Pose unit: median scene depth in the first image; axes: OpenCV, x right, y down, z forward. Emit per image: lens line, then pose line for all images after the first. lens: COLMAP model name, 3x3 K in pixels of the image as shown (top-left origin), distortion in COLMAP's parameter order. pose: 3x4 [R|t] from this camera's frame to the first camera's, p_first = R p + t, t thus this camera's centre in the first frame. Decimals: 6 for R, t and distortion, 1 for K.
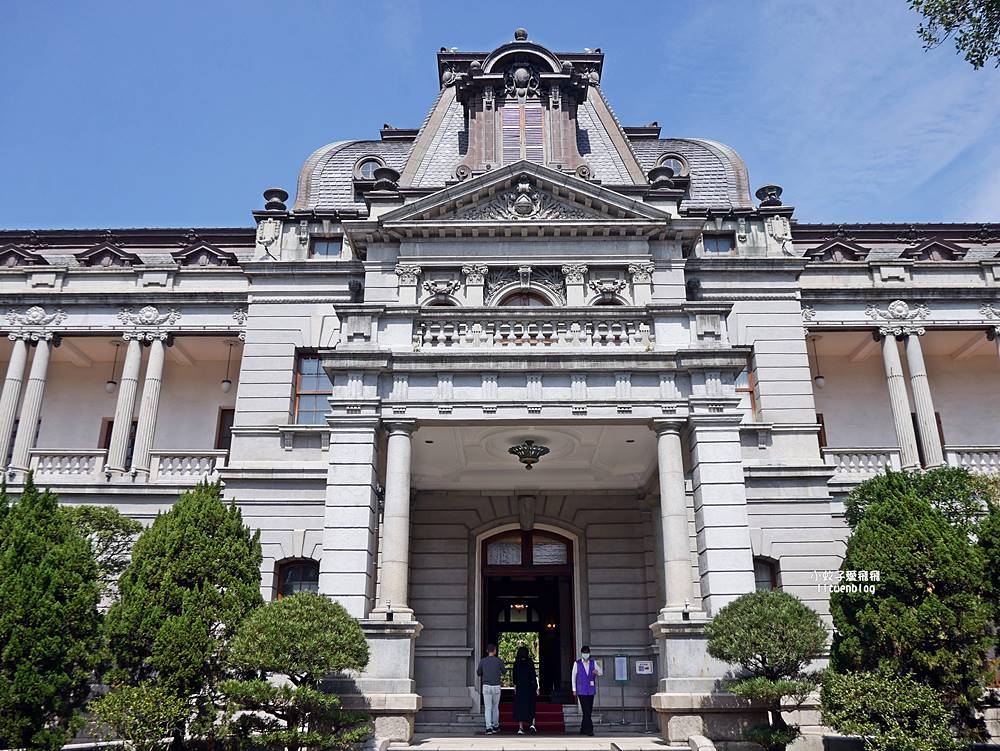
lens RADIAL K [[859.8, 0, 500.0], [0, 859.8, 375.5], [0, 0, 1]] dist [-0.050308, 0.000861]
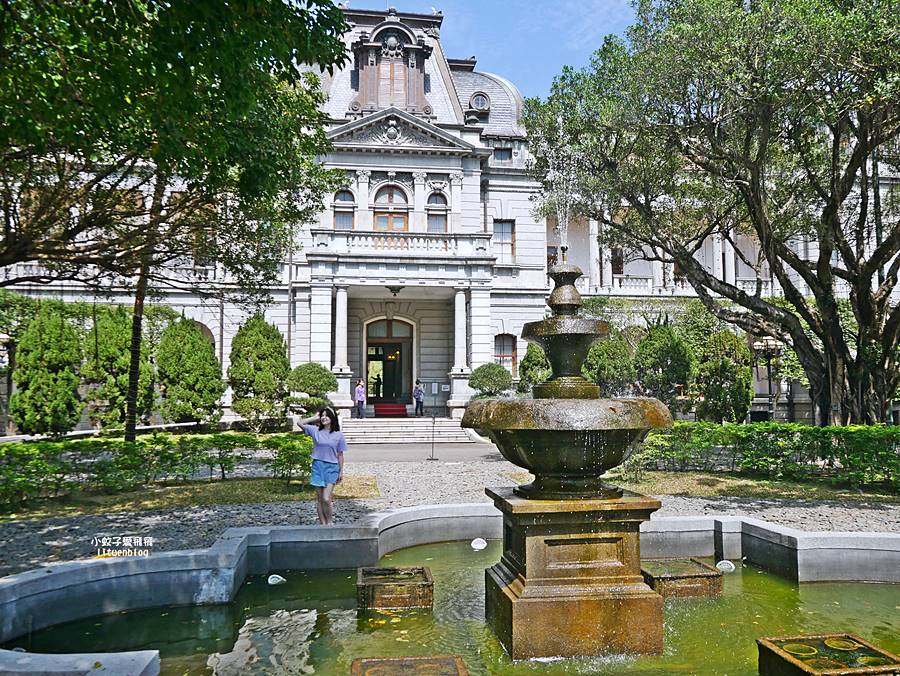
lens RADIAL K [[773.8, 0, 450.0], [0, 773.8, 338.0], [0, 0, 1]] dist [-0.050308, 0.000861]
pose [[0.988132, 0.013211, 0.153036, -0.091988], [-0.055278, 0.960128, 0.274041, -0.241624], [-0.143314, -0.279248, 0.949464, -0.628750]]
